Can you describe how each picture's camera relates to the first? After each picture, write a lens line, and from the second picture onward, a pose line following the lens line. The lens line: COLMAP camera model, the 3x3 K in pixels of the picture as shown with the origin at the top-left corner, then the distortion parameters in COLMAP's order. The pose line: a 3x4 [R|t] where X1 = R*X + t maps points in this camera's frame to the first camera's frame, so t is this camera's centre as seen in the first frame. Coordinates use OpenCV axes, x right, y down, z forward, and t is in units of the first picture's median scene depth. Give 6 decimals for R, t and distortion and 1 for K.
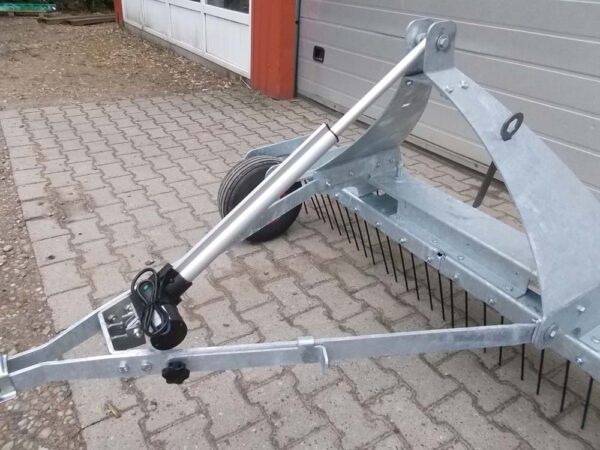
lens RADIAL K [[457.8, 0, 301.6], [0, 457.8, 223.9], [0, 0, 1]] dist [0.011544, -0.013788]
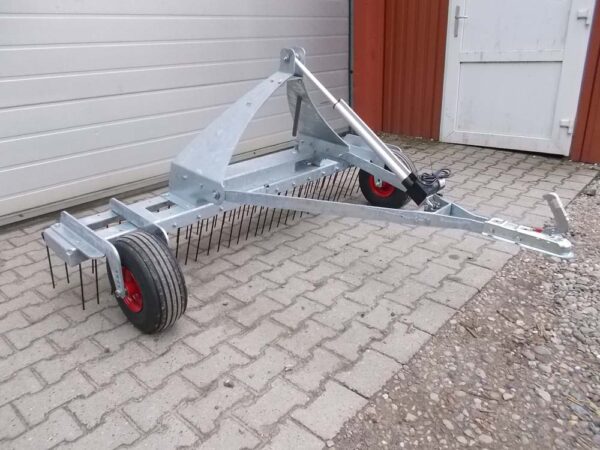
lens RADIAL K [[457.8, 0, 297.6], [0, 457.8, 223.3], [0, 0, 1]] dist [0.011544, -0.013788]
pose [[-0.263578, -0.405986, 0.875044, -0.995822], [0.481064, 0.730949, 0.484036, -0.471866], [-0.836124, 0.548534, 0.002643, 0.781949]]
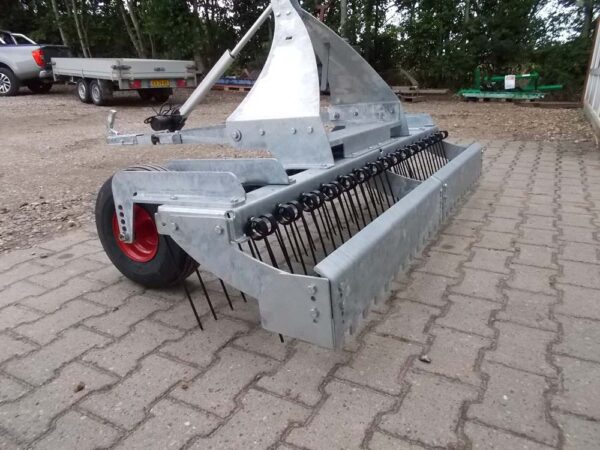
lens RADIAL K [[457.8, 0, 301.4], [0, 457.8, 225.1], [0, 0, 1]] dist [0.011544, -0.013788]
pose [[0.485892, 0.224303, -0.844747, 1.003066], [-0.397413, 0.917517, 0.015037, 0.163152], [0.778442, 0.328407, 0.534955, 0.320079]]
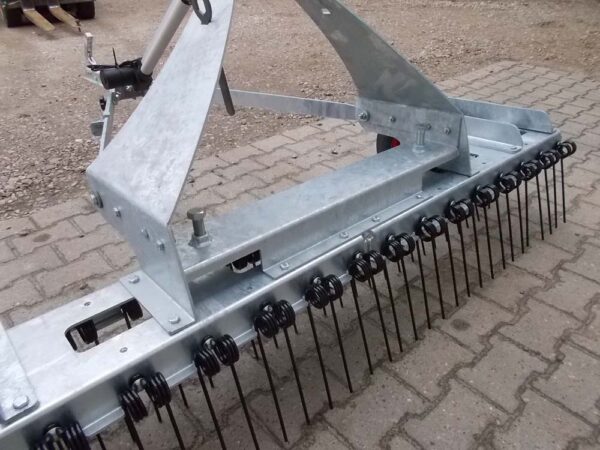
lens RADIAL K [[457.8, 0, 302.0], [0, 457.8, 224.8], [0, 0, 1]] dist [0.011544, -0.013788]
pose [[0.173075, 0.484453, -0.857526, 0.834911], [-0.478056, 0.802546, 0.356907, -0.163079], [0.861108, 0.348174, 0.370496, 0.568293]]
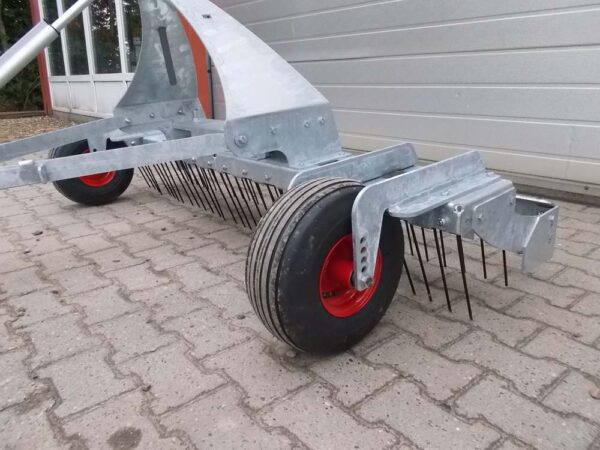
lens RADIAL K [[457.8, 0, 301.4], [0, 457.8, 224.8], [0, 0, 1]] dist [0.011544, -0.013788]
pose [[0.989113, -0.094317, 0.112955, 0.110094], [0.115024, 0.974294, -0.193701, 0.337128], [-0.091782, 0.204585, 0.974536, -0.010712]]
